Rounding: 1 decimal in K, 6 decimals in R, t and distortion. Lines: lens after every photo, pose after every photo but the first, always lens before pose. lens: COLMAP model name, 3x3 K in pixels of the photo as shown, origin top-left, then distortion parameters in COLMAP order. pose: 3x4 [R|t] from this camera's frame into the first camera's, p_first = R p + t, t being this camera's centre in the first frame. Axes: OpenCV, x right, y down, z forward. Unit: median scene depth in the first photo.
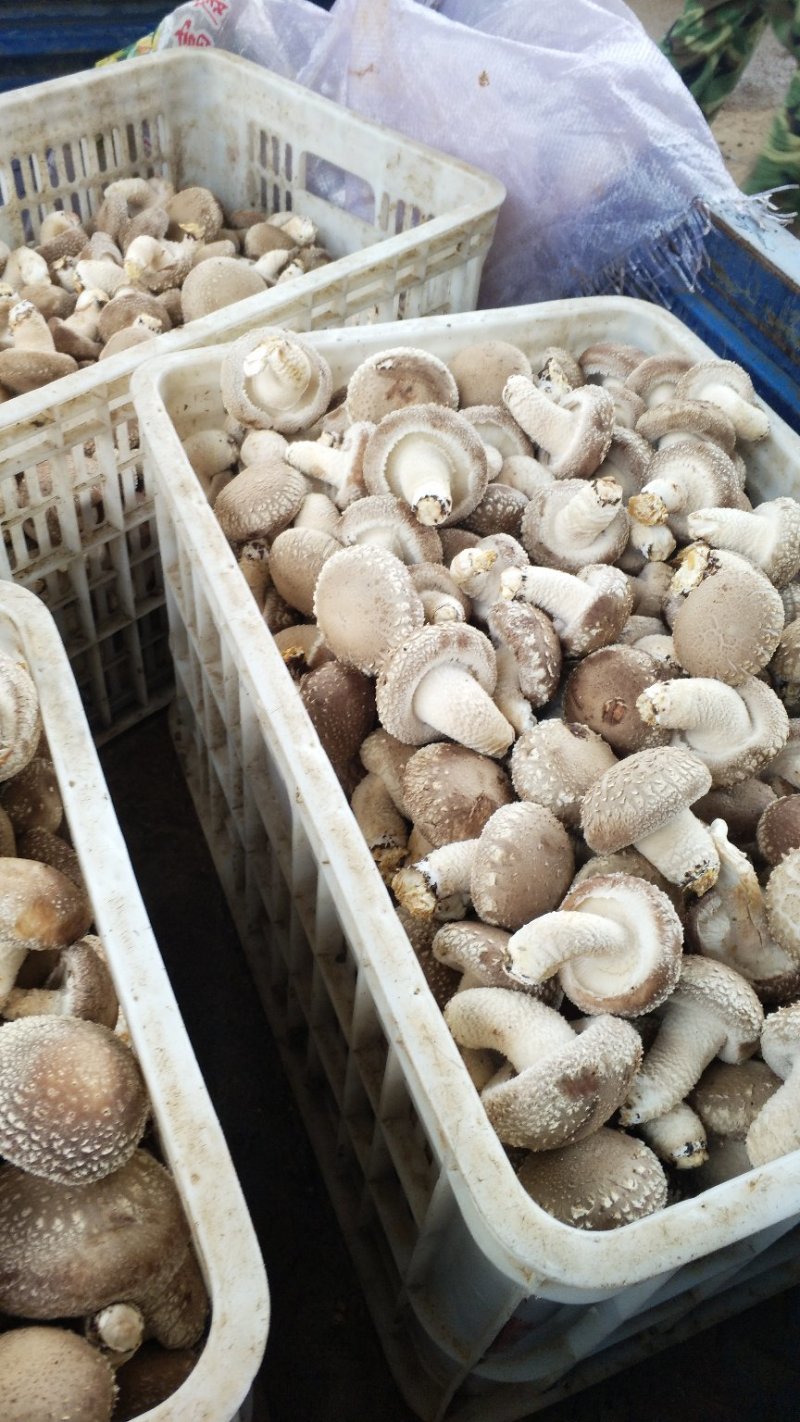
lens RADIAL K [[1074.9, 0, 400.0], [0, 1074.9, 711.0], [0, 0, 1]] dist [0.027372, -0.070219]
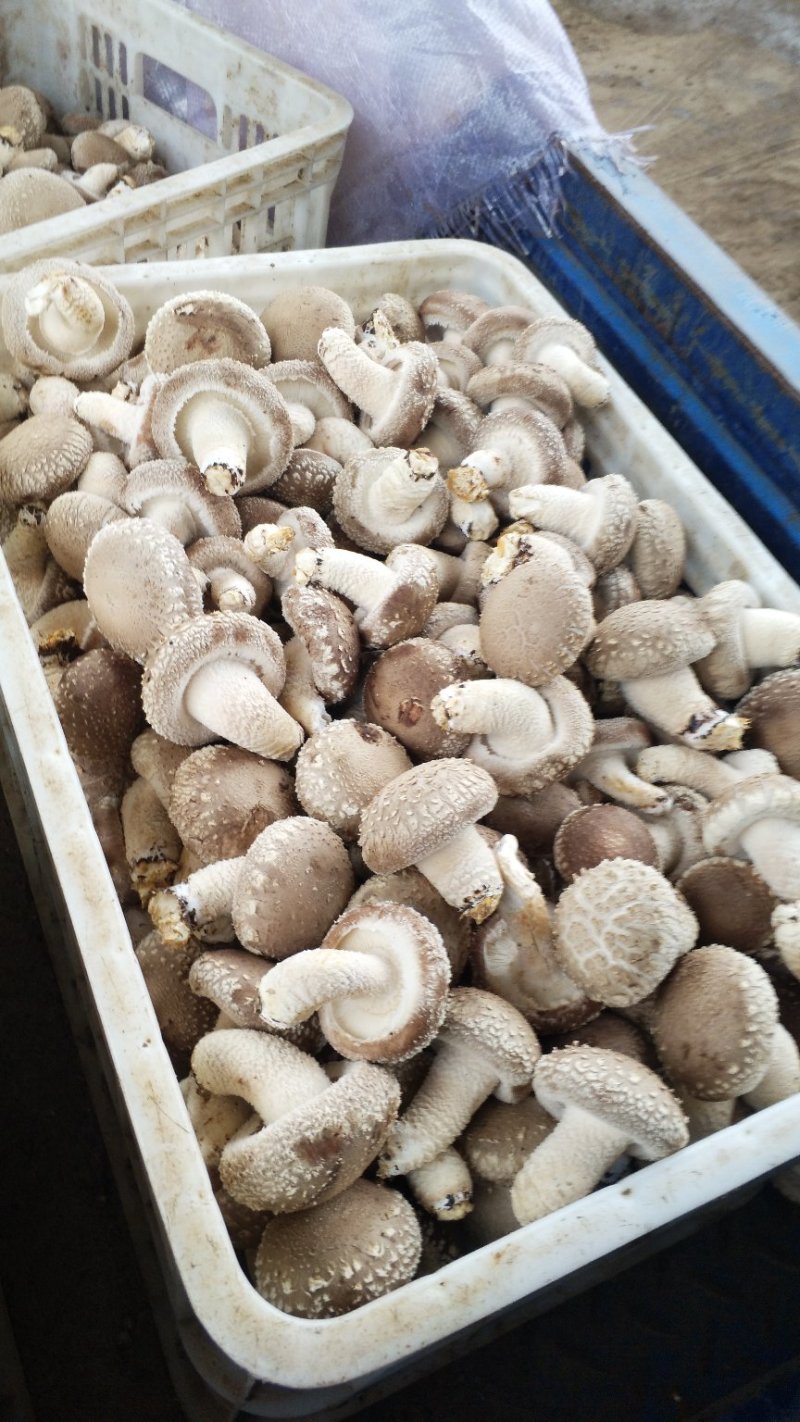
lens RADIAL K [[1100.1, 0, 400.0], [0, 1100.1, 711.0], [0, 0, 1]] dist [0.006515, -0.001425]
pose [[0.995860, 0.011904, 0.090118, 0.100804], [-0.017105, 0.998219, 0.057154, -0.051608], [-0.089277, -0.058459, 0.994290, 0.063944]]
